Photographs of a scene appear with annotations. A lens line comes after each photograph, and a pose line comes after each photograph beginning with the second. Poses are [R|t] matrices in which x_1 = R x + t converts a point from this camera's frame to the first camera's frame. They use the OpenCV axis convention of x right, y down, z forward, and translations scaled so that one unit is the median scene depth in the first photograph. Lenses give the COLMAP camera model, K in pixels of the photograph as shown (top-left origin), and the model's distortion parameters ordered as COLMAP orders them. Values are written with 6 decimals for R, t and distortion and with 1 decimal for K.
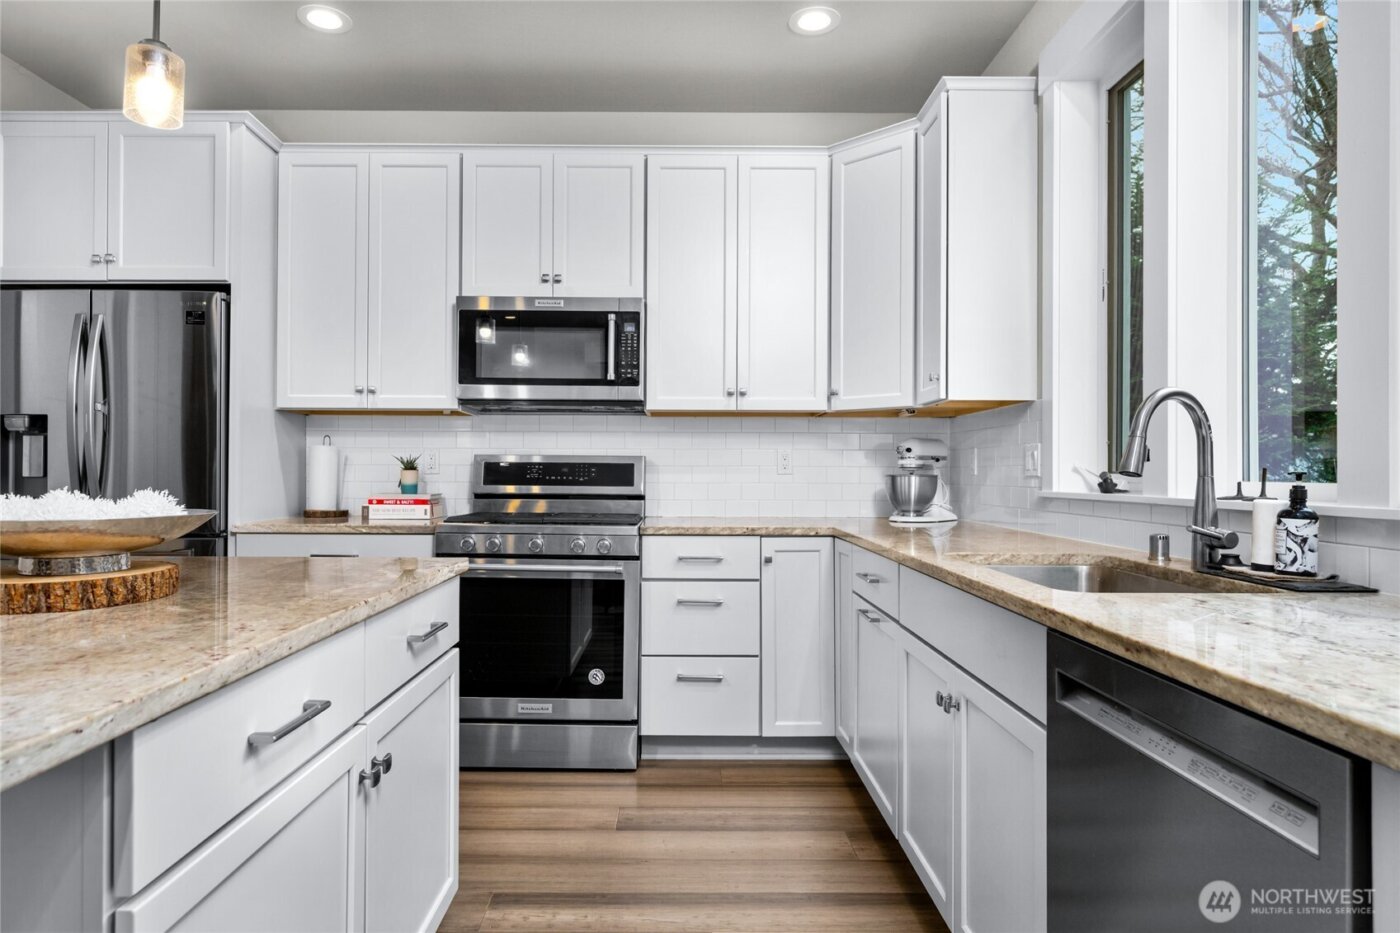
lens RADIAL K [[831.6, 0, 691.1], [0, 831.6, 469.4], [0, 0, 1]] dist [0.002317, -0.000549]
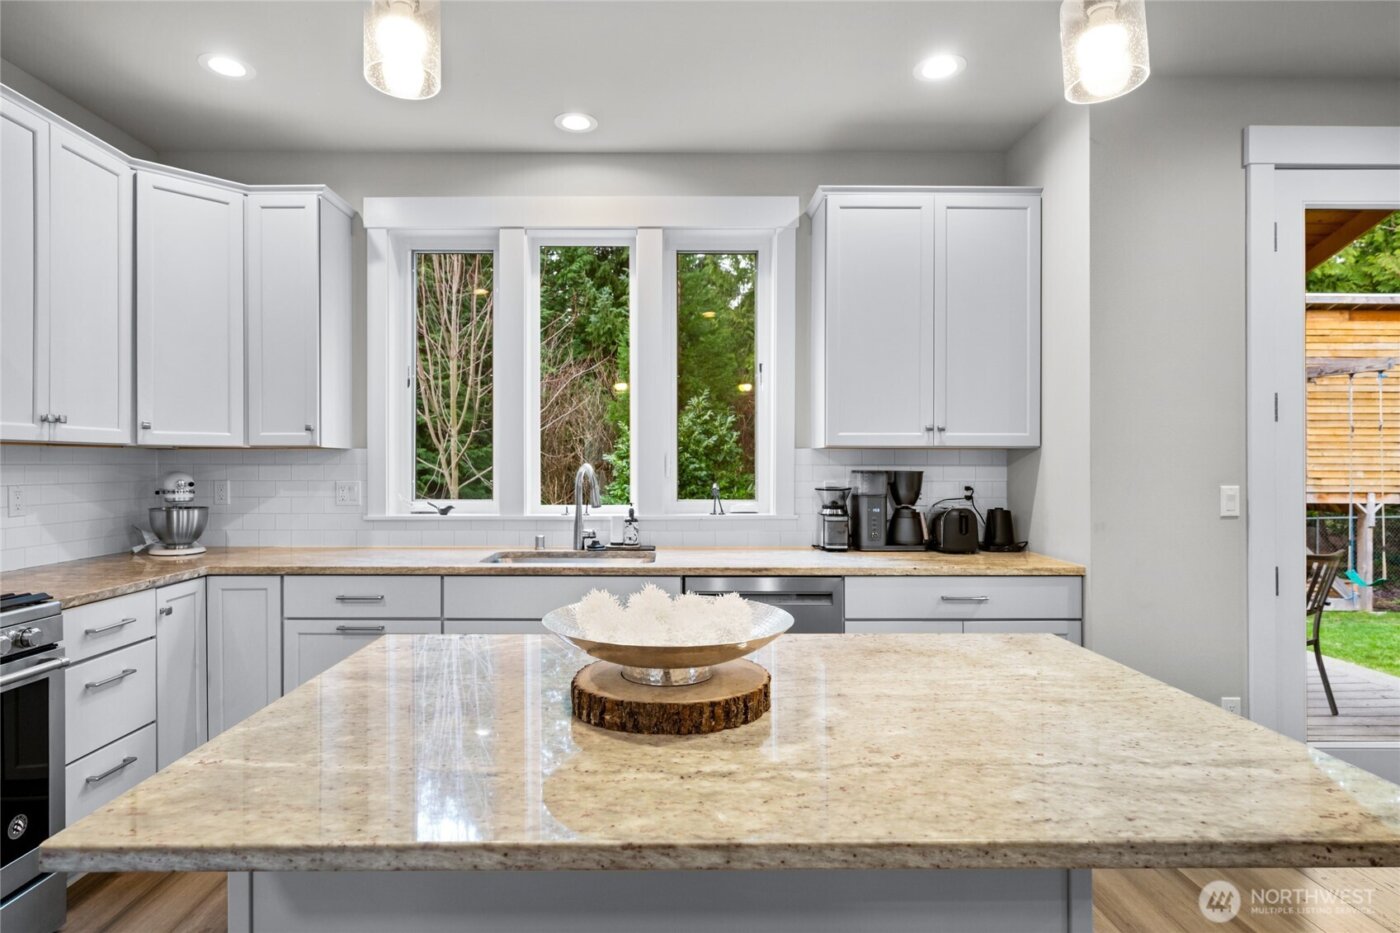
lens RADIAL K [[719.4, 0, 678.5], [0, 719.4, 466.8], [0, 0, 1]] dist [-0.000924, 0.000366]
pose [[0.016864, -0.003834, 0.999850, -0.669992], [-0.002780, 0.999989, 0.003881, -0.054302], [-0.999854, -0.002845, 0.016853, 0.408037]]
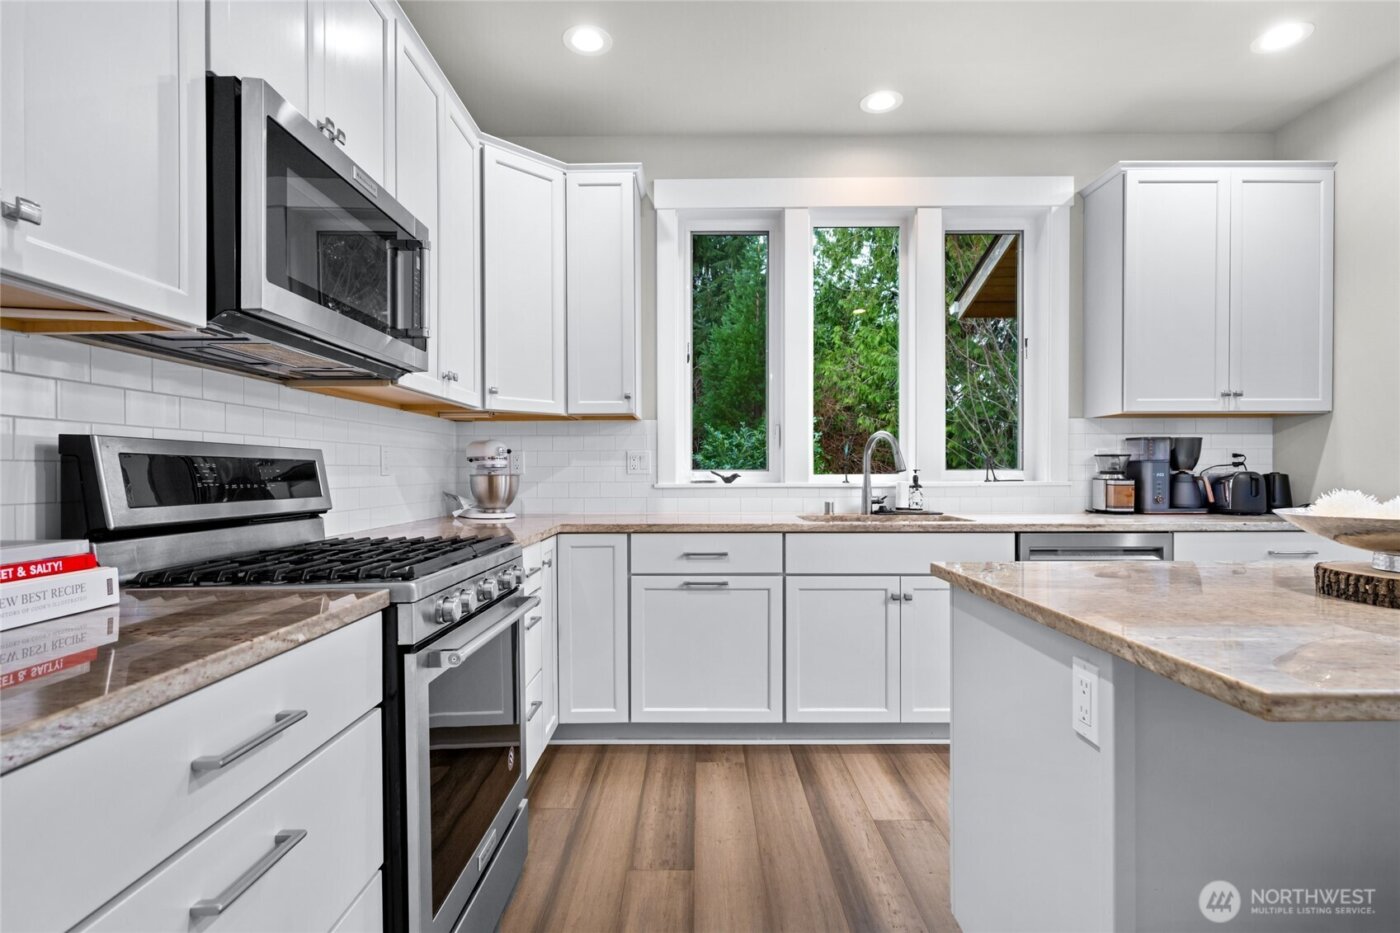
lens RADIAL K [[666.1, 0, 712.0], [0, 666.1, 476.9], [0, 0, 1]] dist [0.000952, 0.000340]
pose [[0.018672, -0.010846, 0.999767, -0.646577], [0.000028, 0.999941, 0.010848, 0.000891], [-0.999826, -0.000175, 0.018672, 0.776153]]
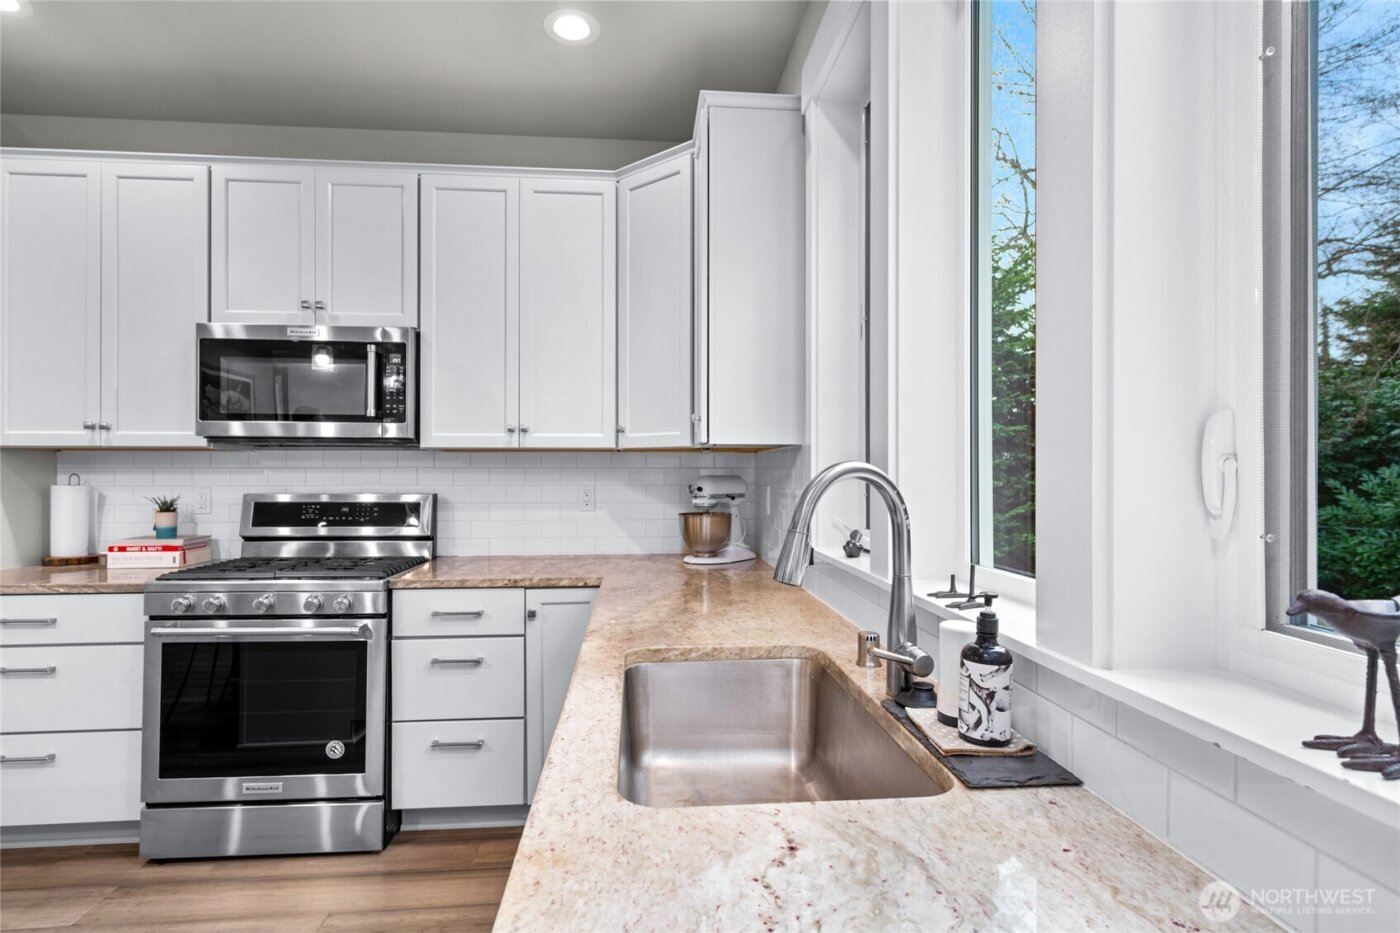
lens RADIAL K [[719.4, 0, 686.5], [0, 719.4, 475.7], [0, 0, 1]] dist [-0.000924, 0.000366]
pose [[0.996422, -0.003990, 0.084422, 0.188342], [0.003748, 0.999988, 0.003020, -0.044454], [-0.084433, -0.002693, 0.996426, 0.183412]]
